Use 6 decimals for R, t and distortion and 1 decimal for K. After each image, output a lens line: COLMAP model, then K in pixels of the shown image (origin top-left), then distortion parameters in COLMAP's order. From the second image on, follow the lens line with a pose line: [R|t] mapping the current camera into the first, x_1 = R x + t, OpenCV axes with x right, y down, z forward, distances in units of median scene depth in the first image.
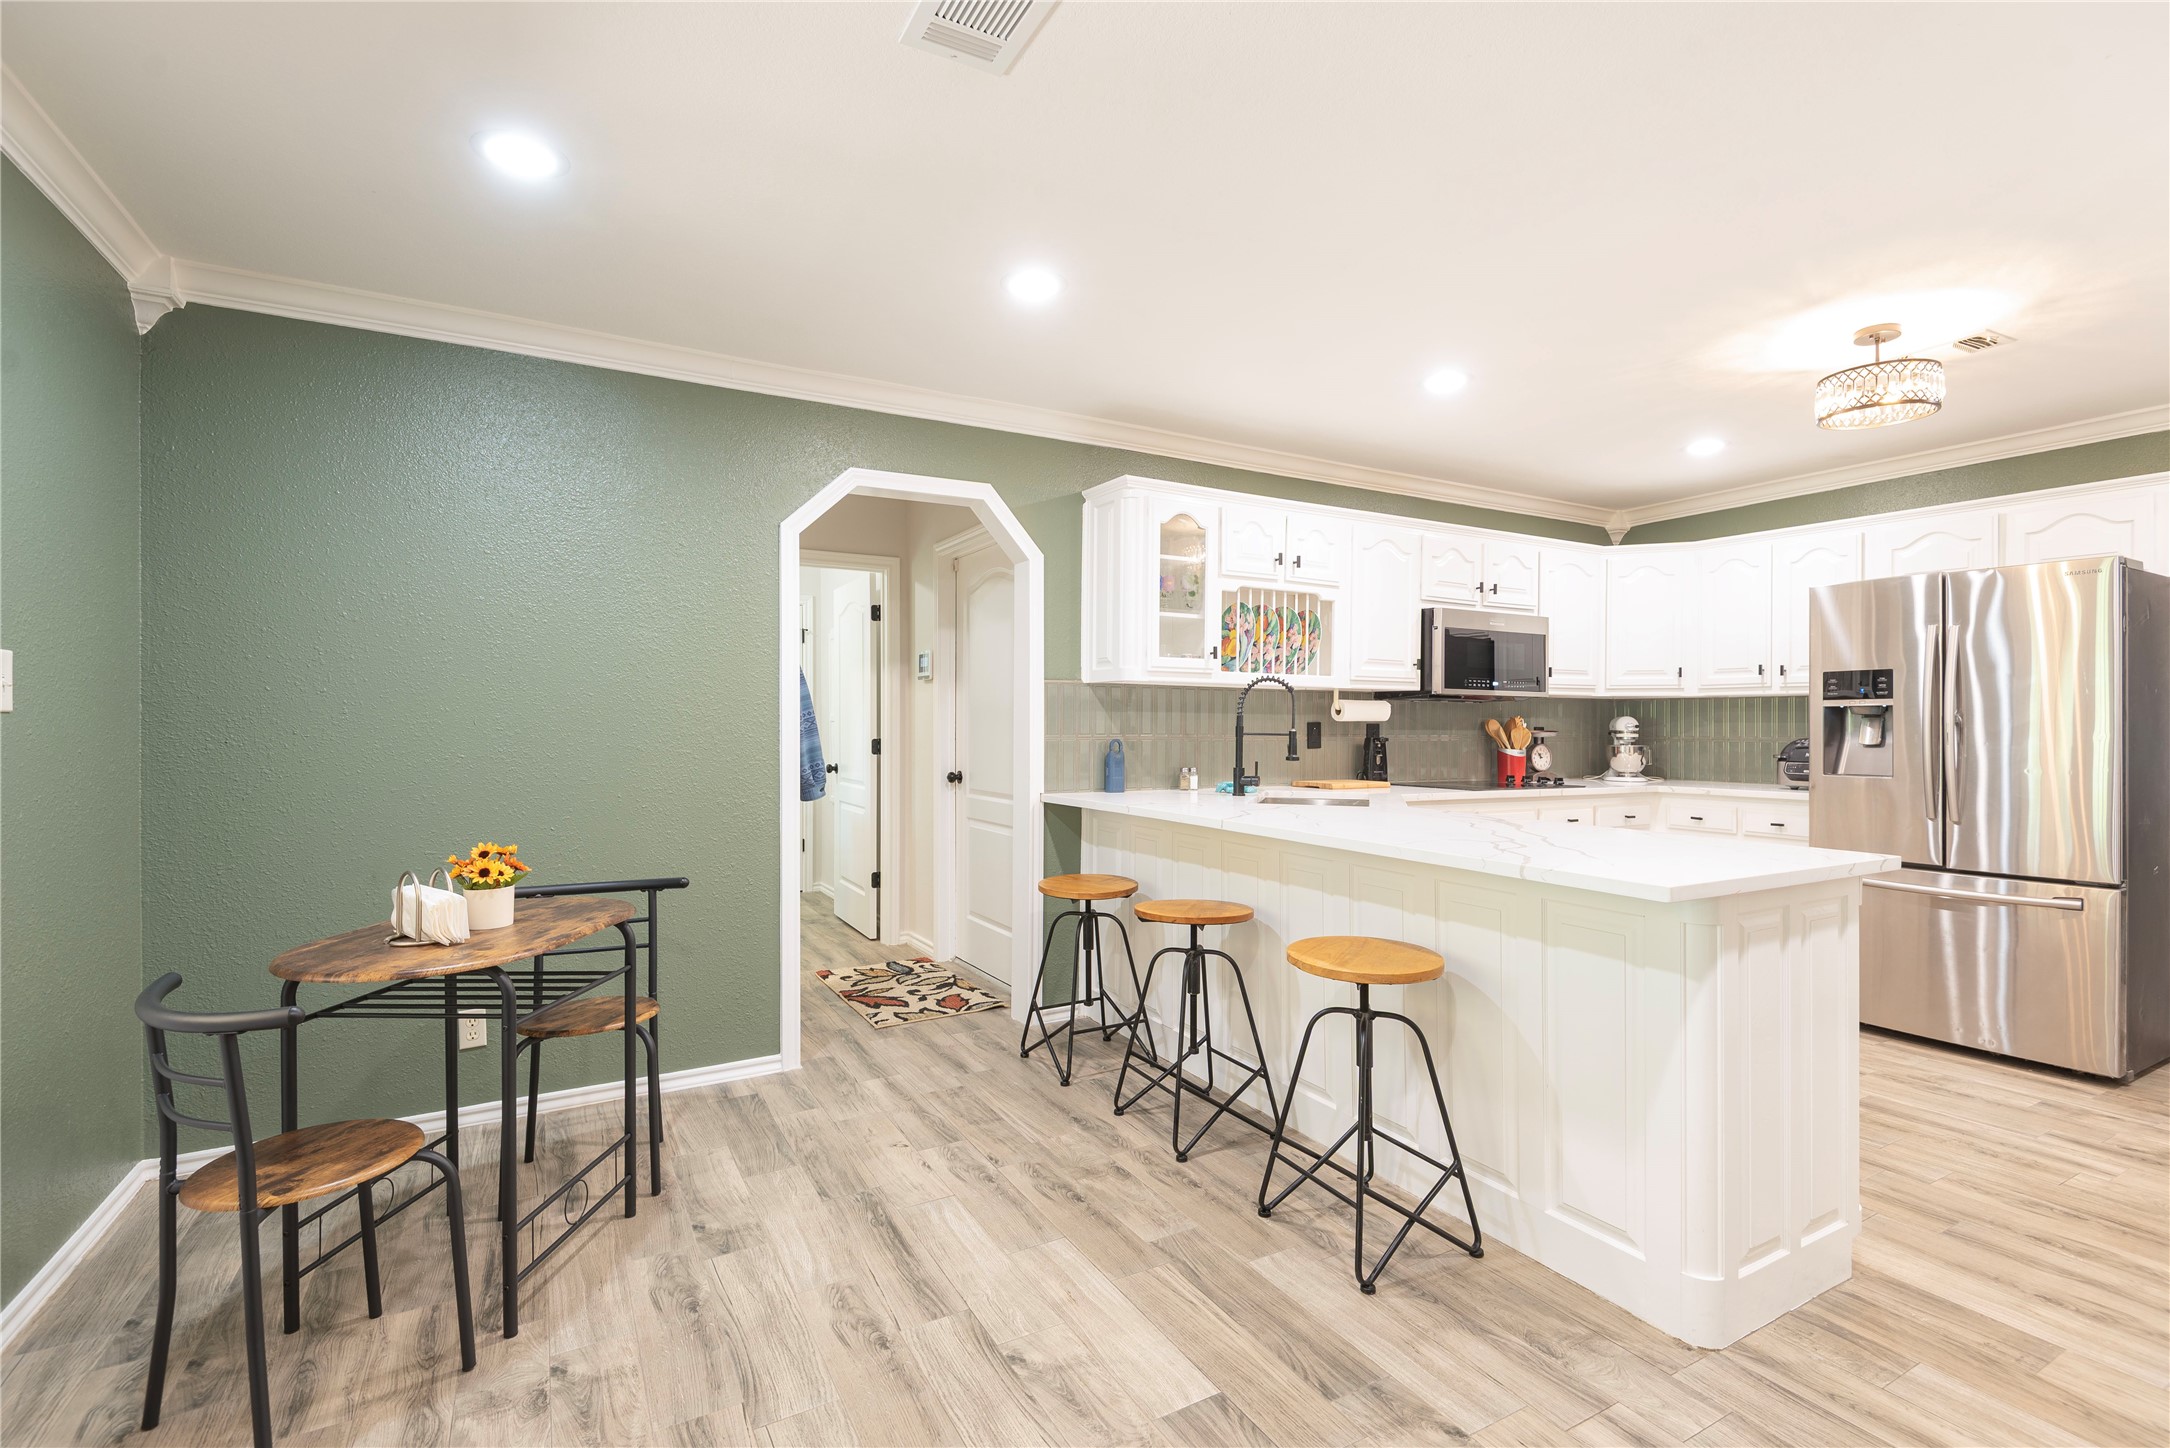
lens RADIAL K [[977.9, 0, 1084.2], [0, 977.9, 723.0], [0, 0, 1]] dist [0.008296, -0.005350]
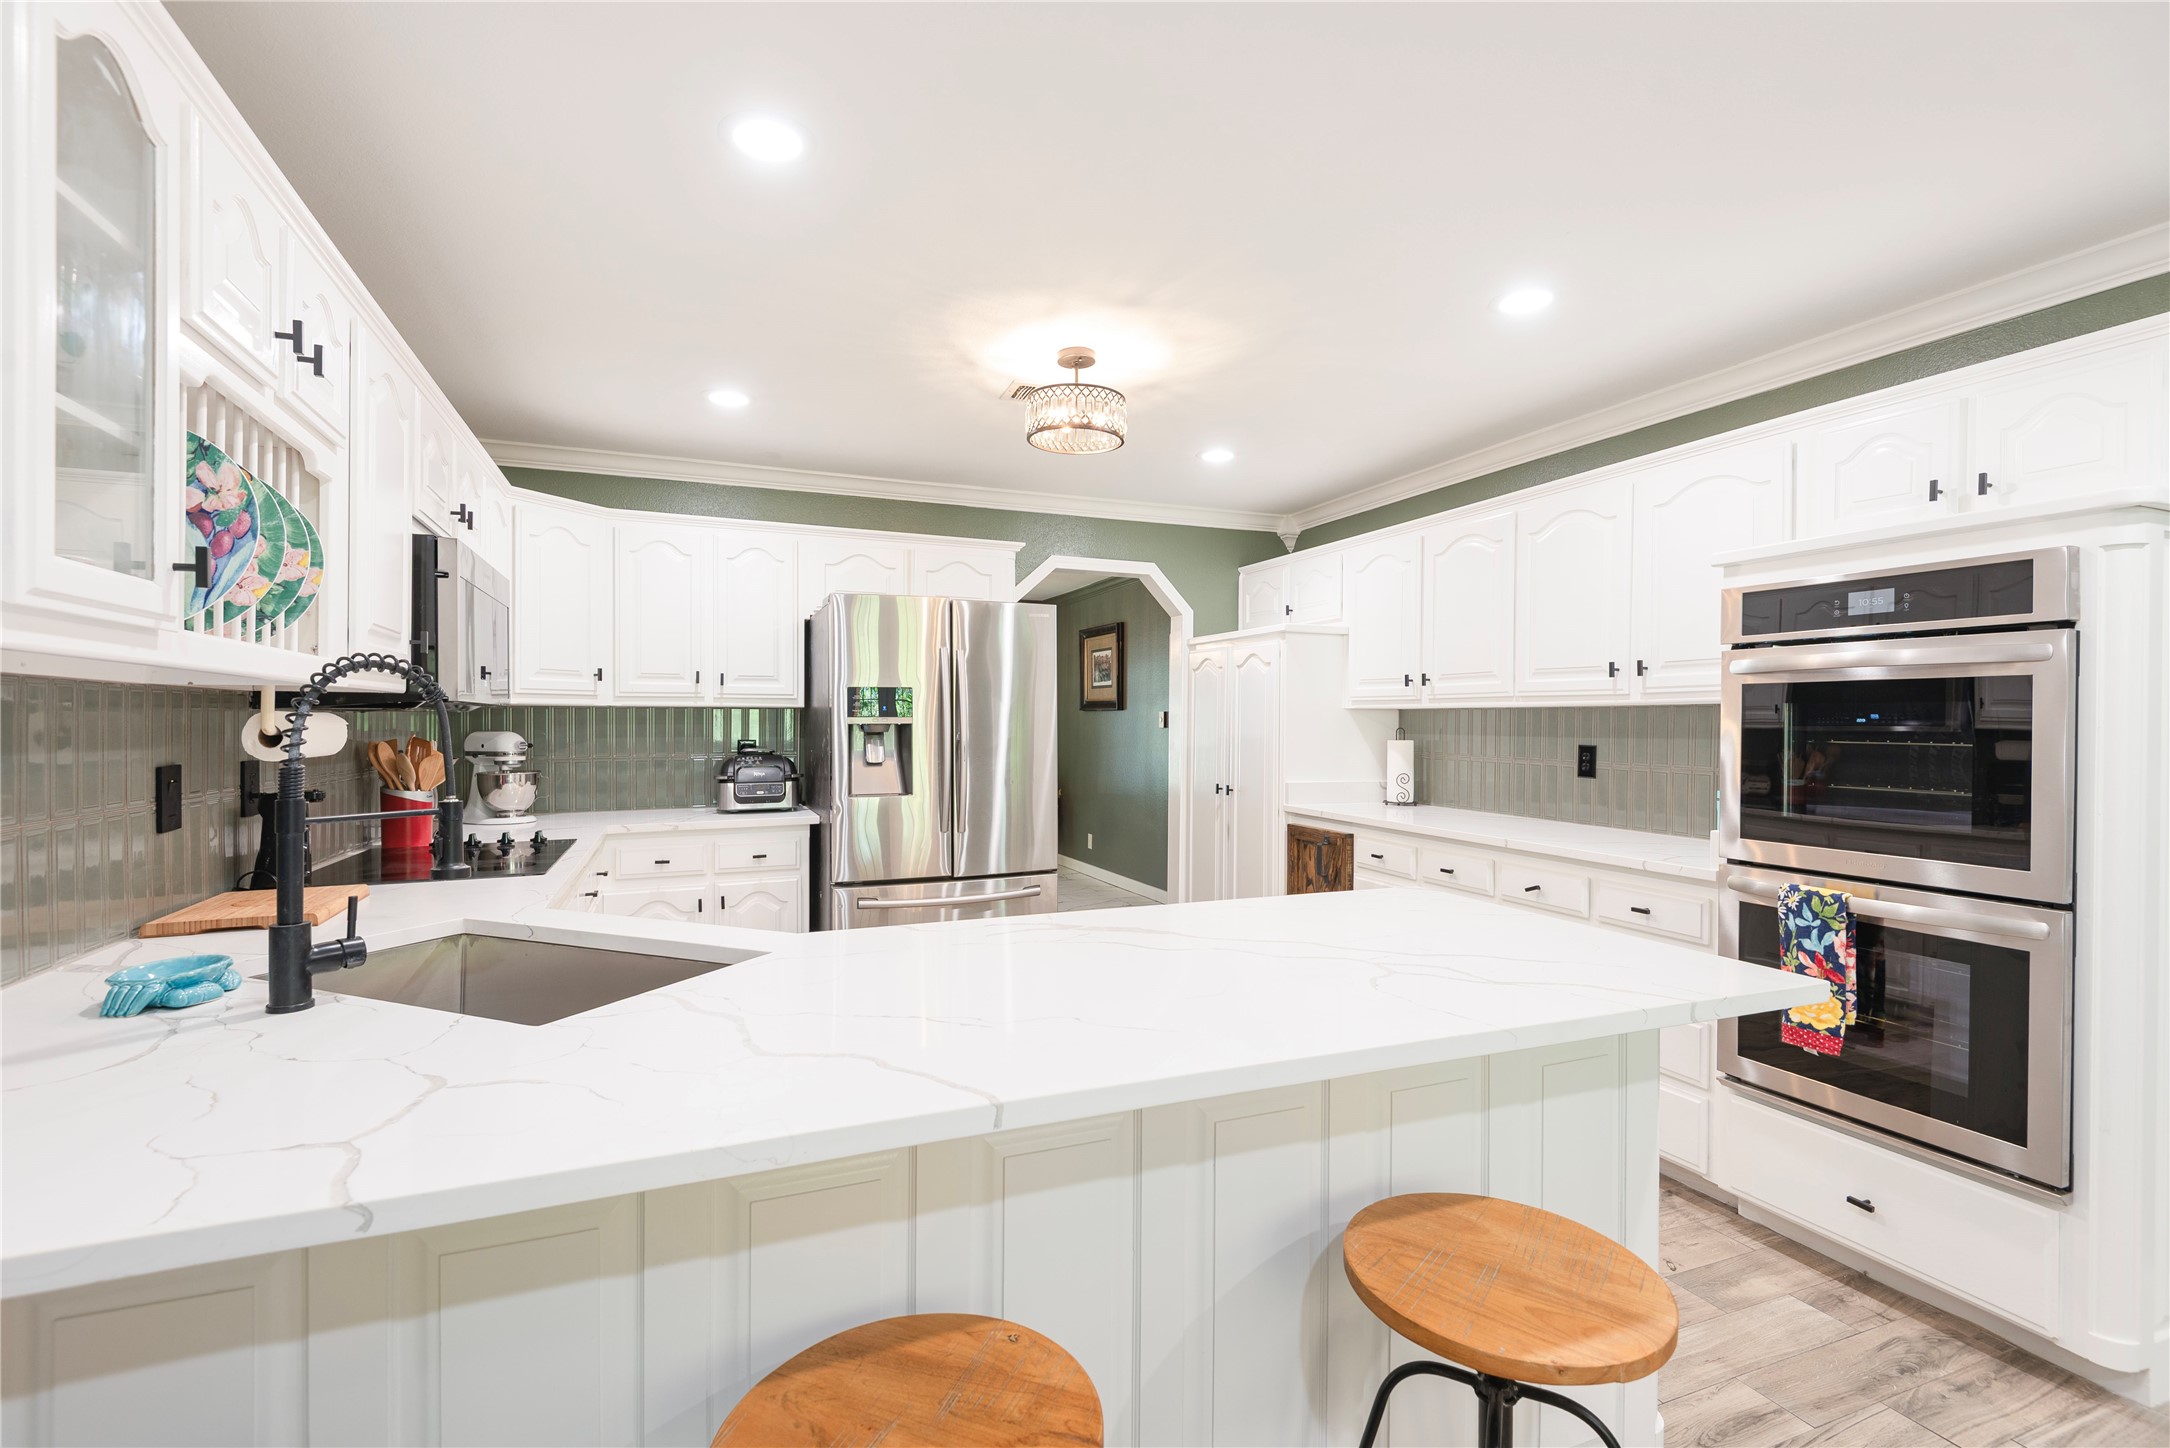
lens RADIAL K [[977.9, 0, 1080.5], [0, 977.9, 715.9], [0, 0, 1]] dist [0.008296, -0.005350]
pose [[0.115485, -0.001049, 0.993309, -0.136576], [0.003722, 0.999993, 0.000623, -0.022417], [-0.993302, 0.003626, 0.115488, 0.661447]]
